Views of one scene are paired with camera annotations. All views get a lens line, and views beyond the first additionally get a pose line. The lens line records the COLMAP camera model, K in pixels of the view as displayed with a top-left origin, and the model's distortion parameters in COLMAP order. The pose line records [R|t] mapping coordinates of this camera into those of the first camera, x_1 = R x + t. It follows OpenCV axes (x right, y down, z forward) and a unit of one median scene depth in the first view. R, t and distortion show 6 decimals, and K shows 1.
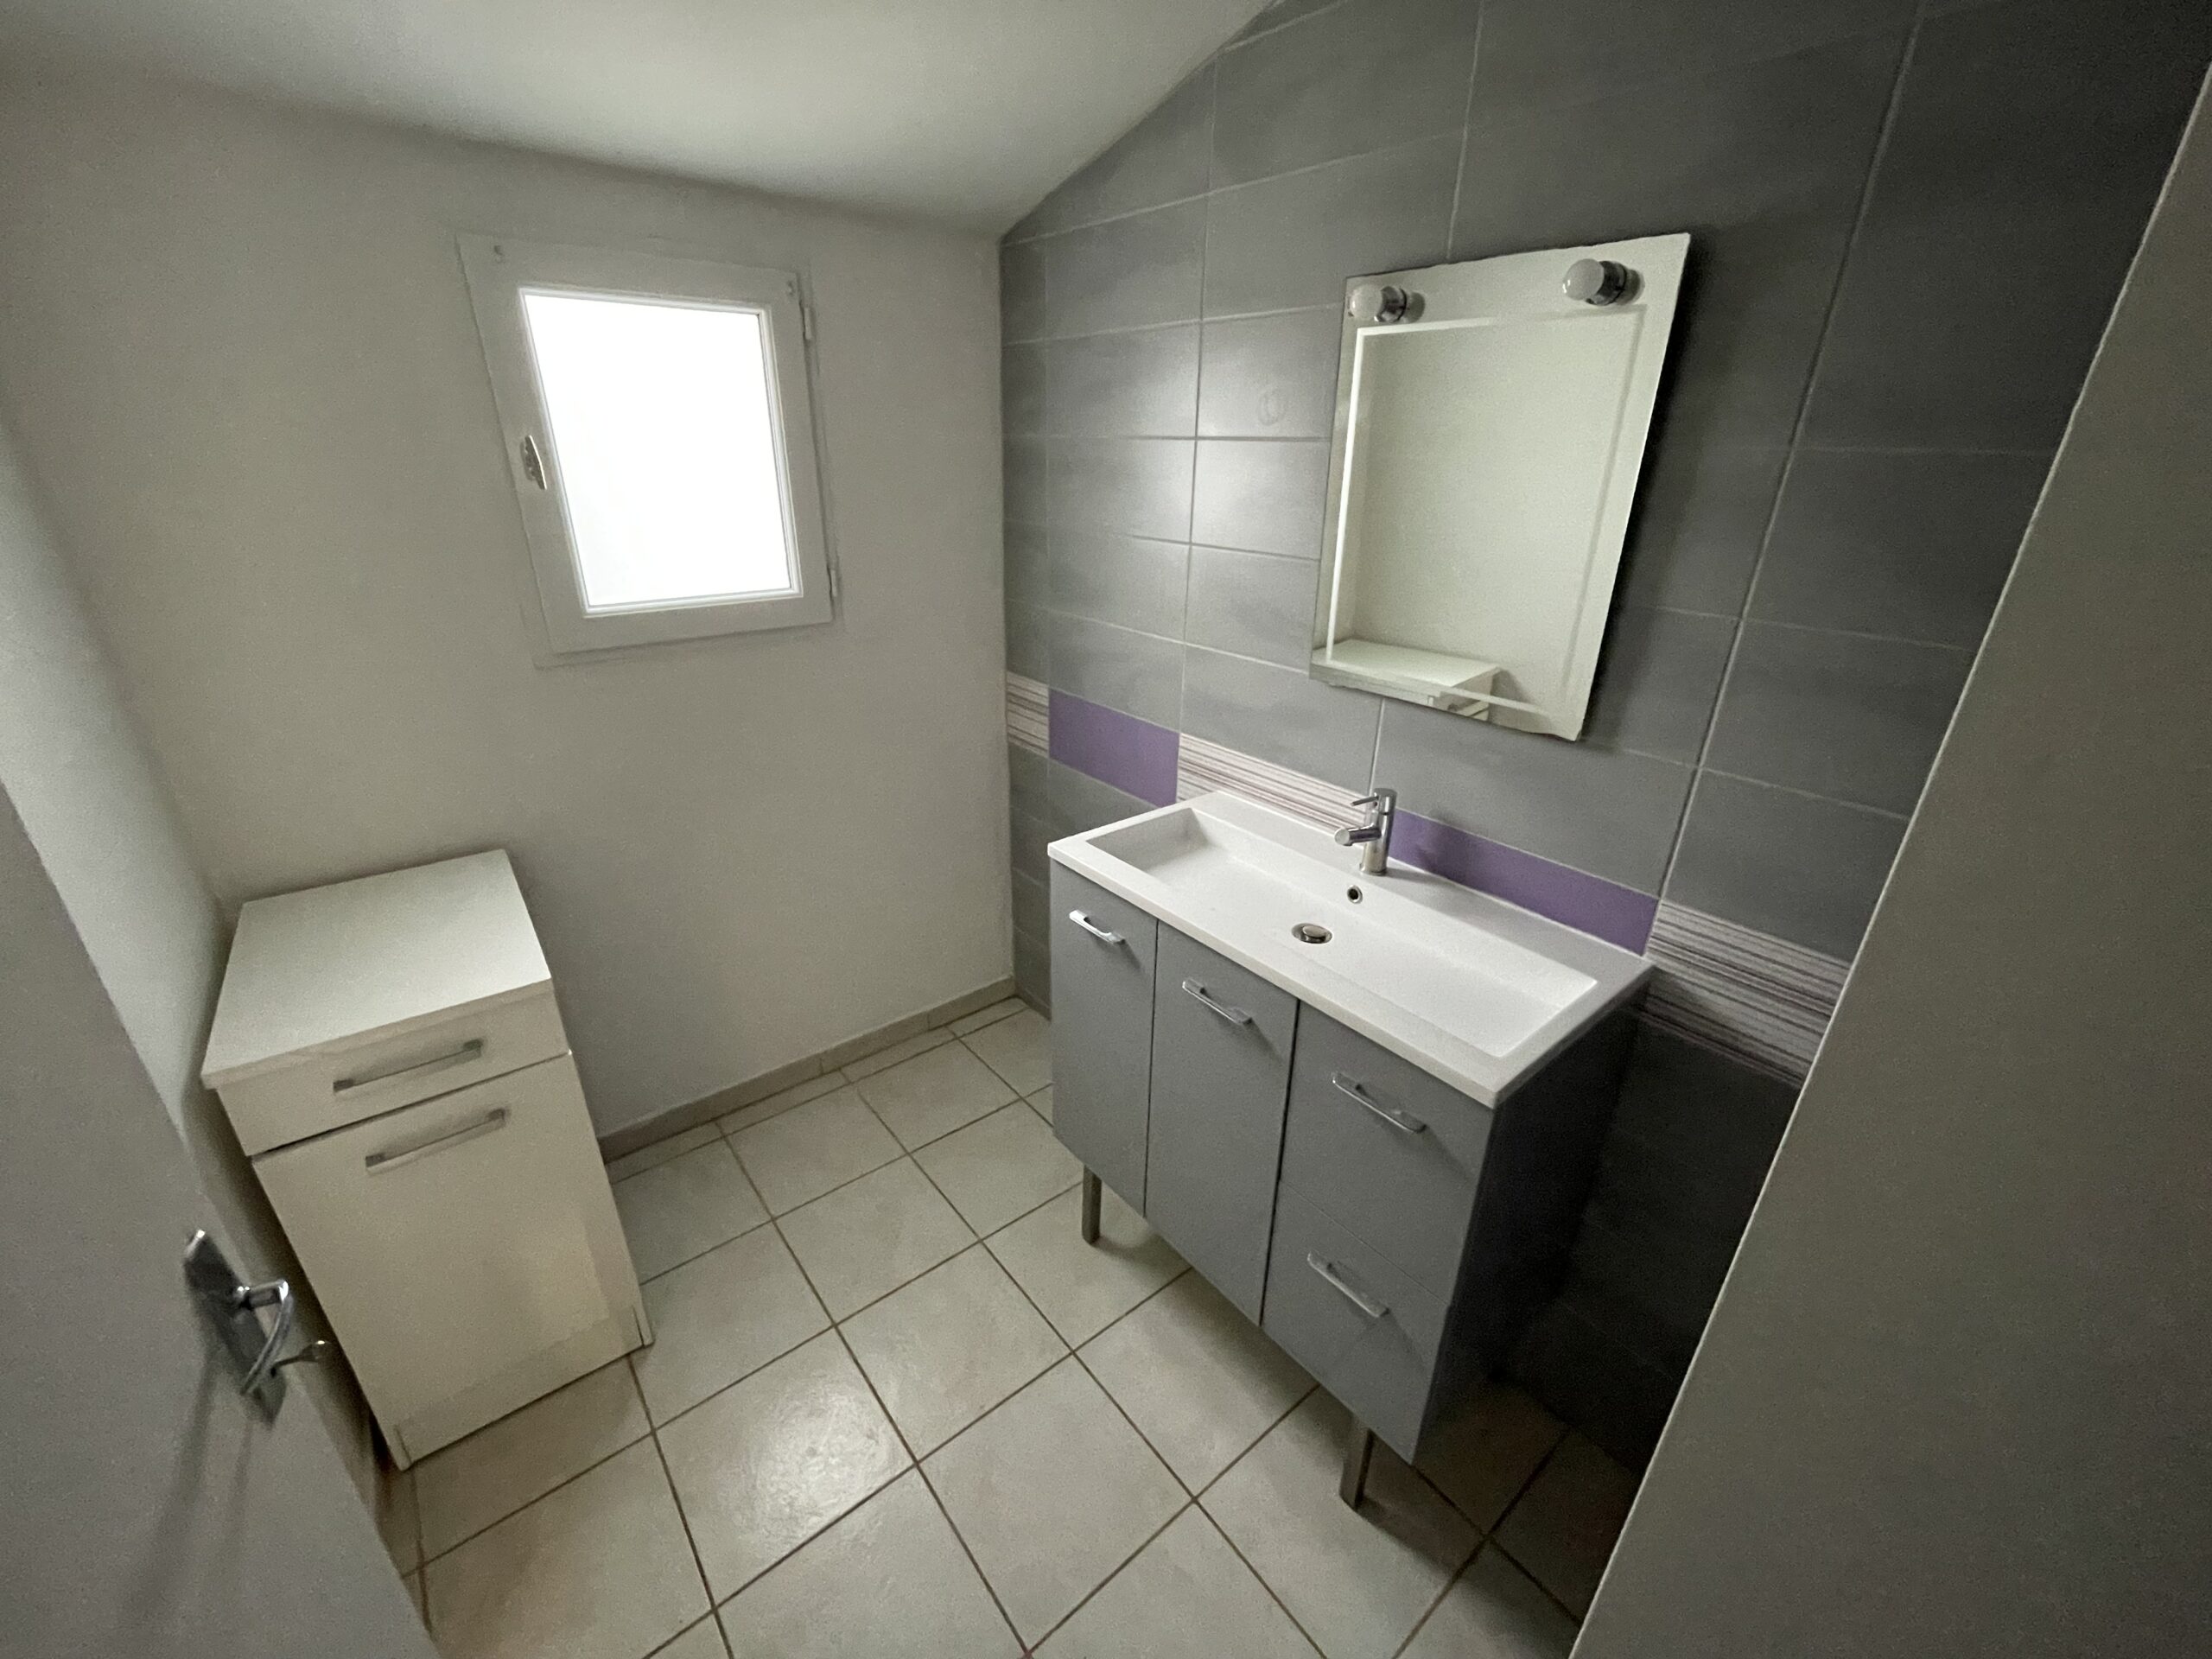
lens RADIAL K [[898.9, 0, 1105.6], [0, 898.9, 826.3], [0, 0, 1]] dist [-0.002322, -0.000660]
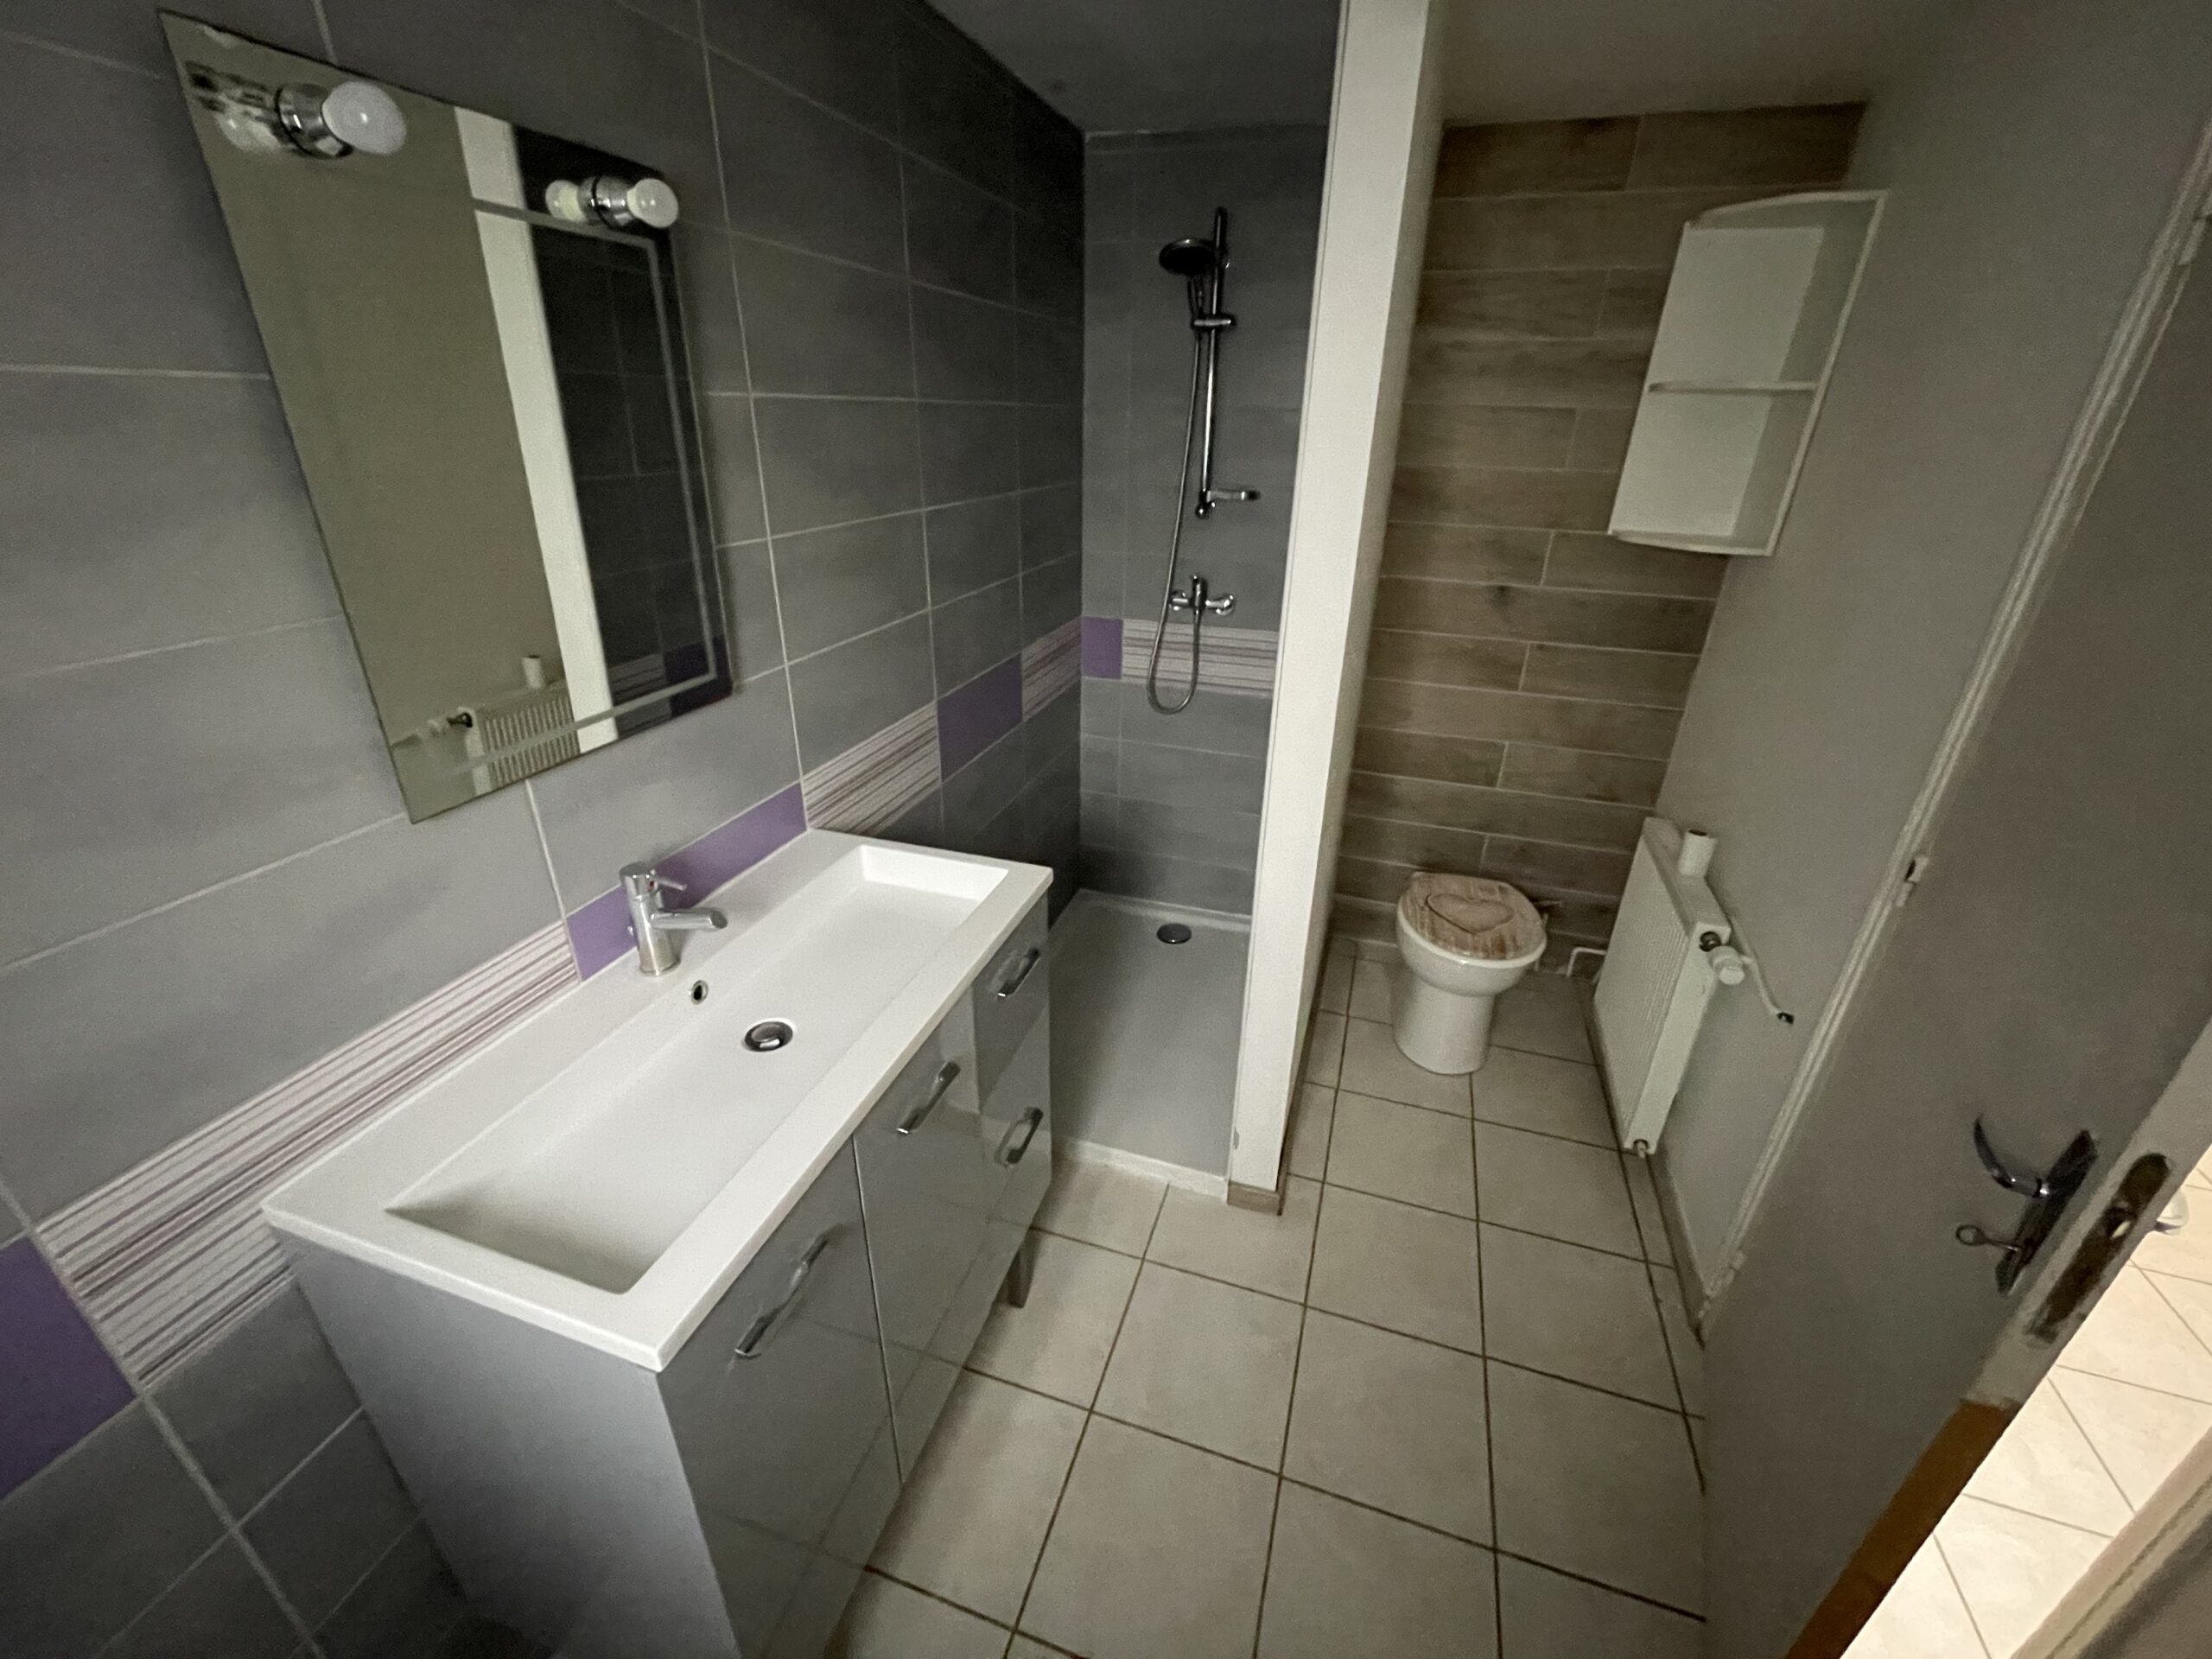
lens RADIAL K [[898.9, 0, 1105.6], [0, 898.9, 826.3], [0, 0, 1]] dist [-0.002322, -0.000660]
pose [[-0.541925, -0.383868, 0.747638, -0.425585], [0.298578, 0.743621, 0.598230, -0.381824], [-0.785601, 0.547424, -0.288372, 0.877269]]
